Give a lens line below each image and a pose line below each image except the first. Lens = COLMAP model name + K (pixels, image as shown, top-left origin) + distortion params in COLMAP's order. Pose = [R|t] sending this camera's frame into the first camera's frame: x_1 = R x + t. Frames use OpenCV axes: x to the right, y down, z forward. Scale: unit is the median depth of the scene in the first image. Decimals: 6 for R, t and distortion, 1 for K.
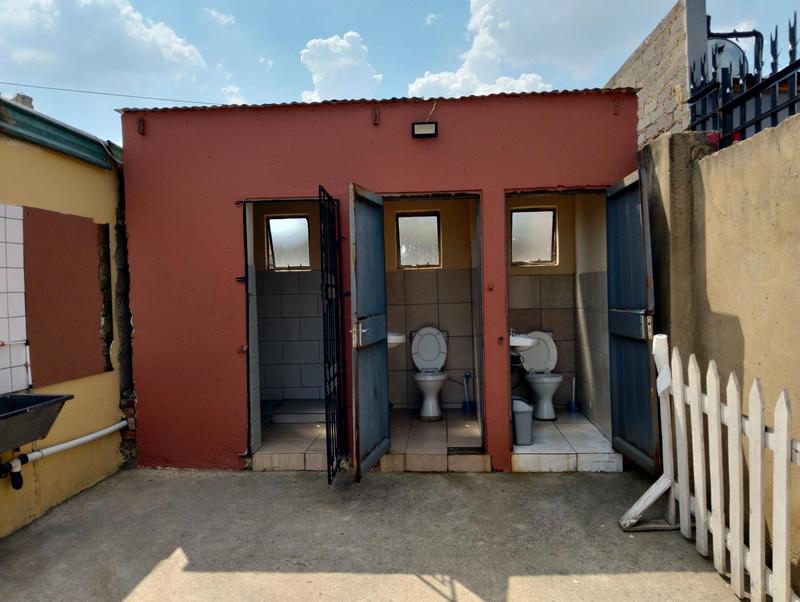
lens RADIAL K [[619.6, 0, 400.0], [0, 619.6, 301.0], [0, 0, 1]] dist [-0.001665, -0.036014]
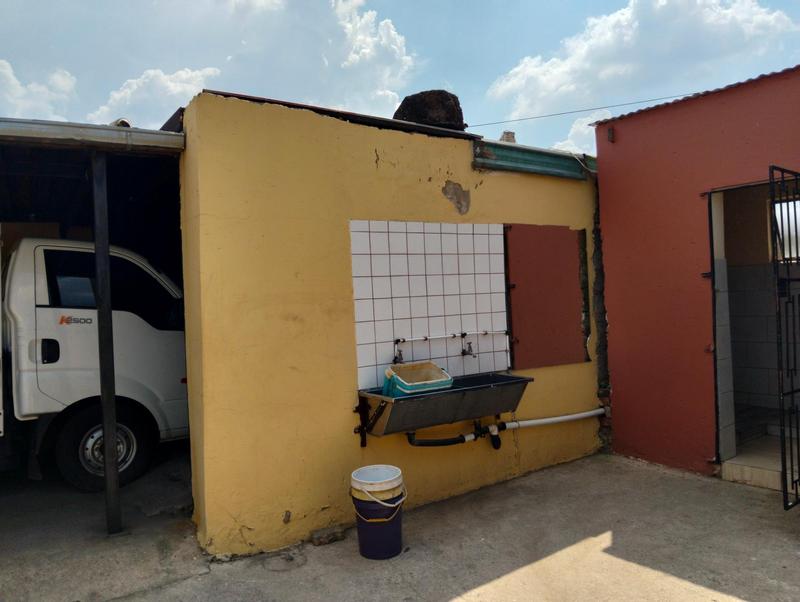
lens RADIAL K [[616.8, 0, 400.0], [0, 616.8, 301.0], [0, 0, 1]] dist [0.038879, -0.073672]
pose [[0.643372, -0.002643, -0.765549, 0.169283], [0.008287, 0.999959, 0.003513, -0.002370], [0.765509, -0.008604, 0.643368, 0.028579]]
